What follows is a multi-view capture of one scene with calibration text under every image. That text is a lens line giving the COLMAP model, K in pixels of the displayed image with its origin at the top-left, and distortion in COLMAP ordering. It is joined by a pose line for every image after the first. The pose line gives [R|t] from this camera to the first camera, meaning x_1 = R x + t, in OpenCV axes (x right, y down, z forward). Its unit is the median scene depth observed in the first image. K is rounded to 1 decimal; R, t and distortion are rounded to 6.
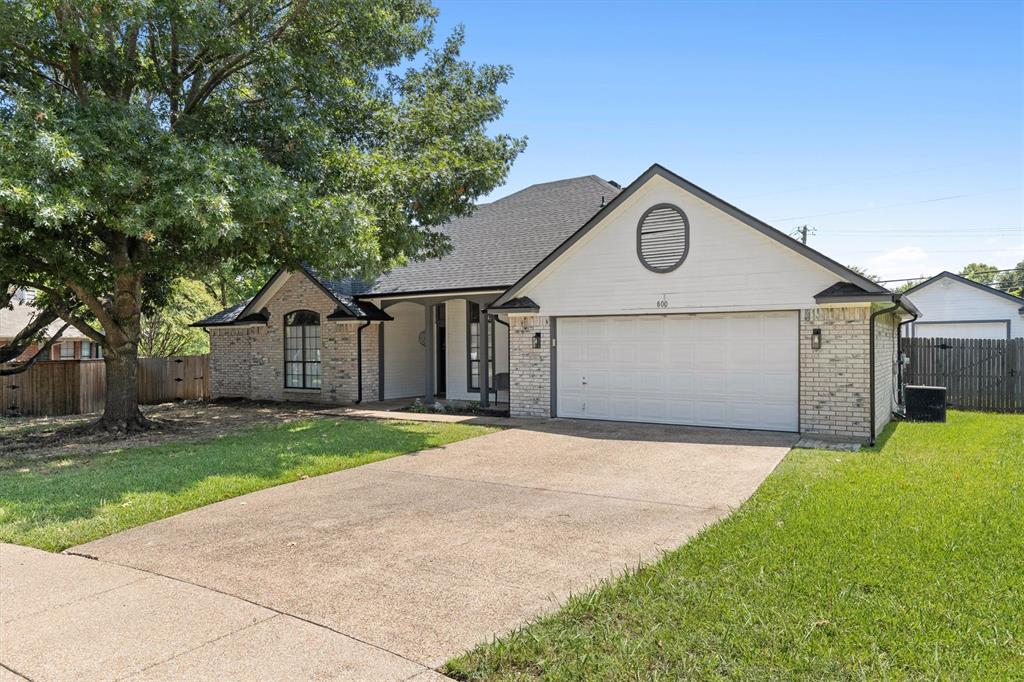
lens RADIAL K [[462.8, 0, 512.0], [0, 462.8, 341.0], [0, 0, 1]] dist [0.000537, 0.000052]
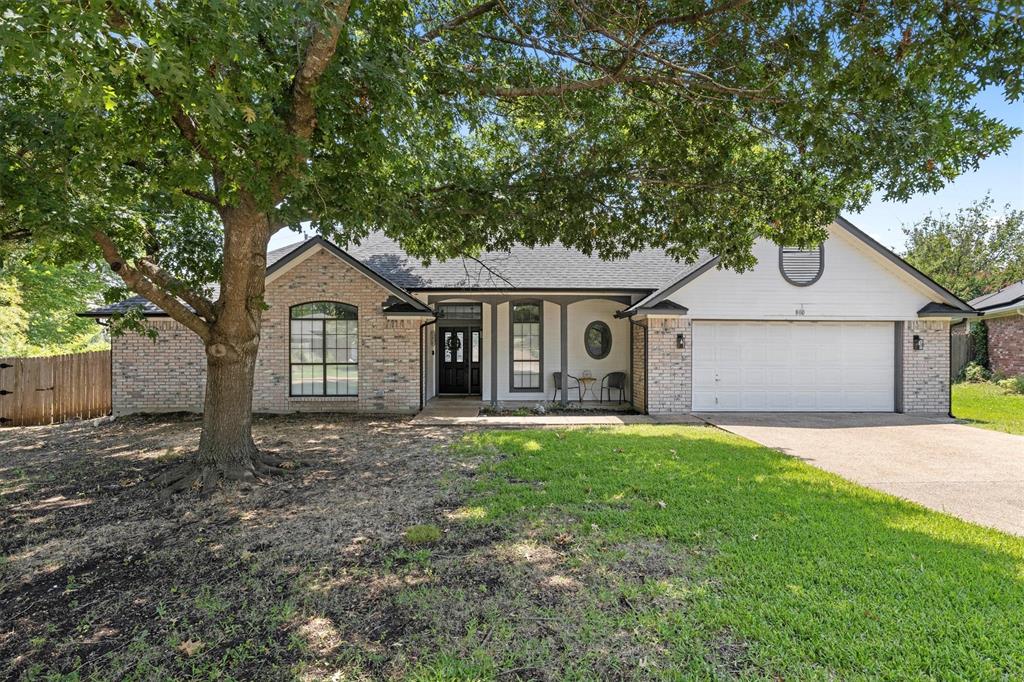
lens RADIAL K [[405.3, 0, 512.0], [0, 405.3, 341.0], [0, 0, 1]] dist [0.001091, 0.000063]
pose [[0.907756, 0.011825, 0.419332, -0.639796], [-0.010362, 0.999930, -0.005766, 0.006812], [-0.419371, 0.000889, 0.907815, 0.286466]]
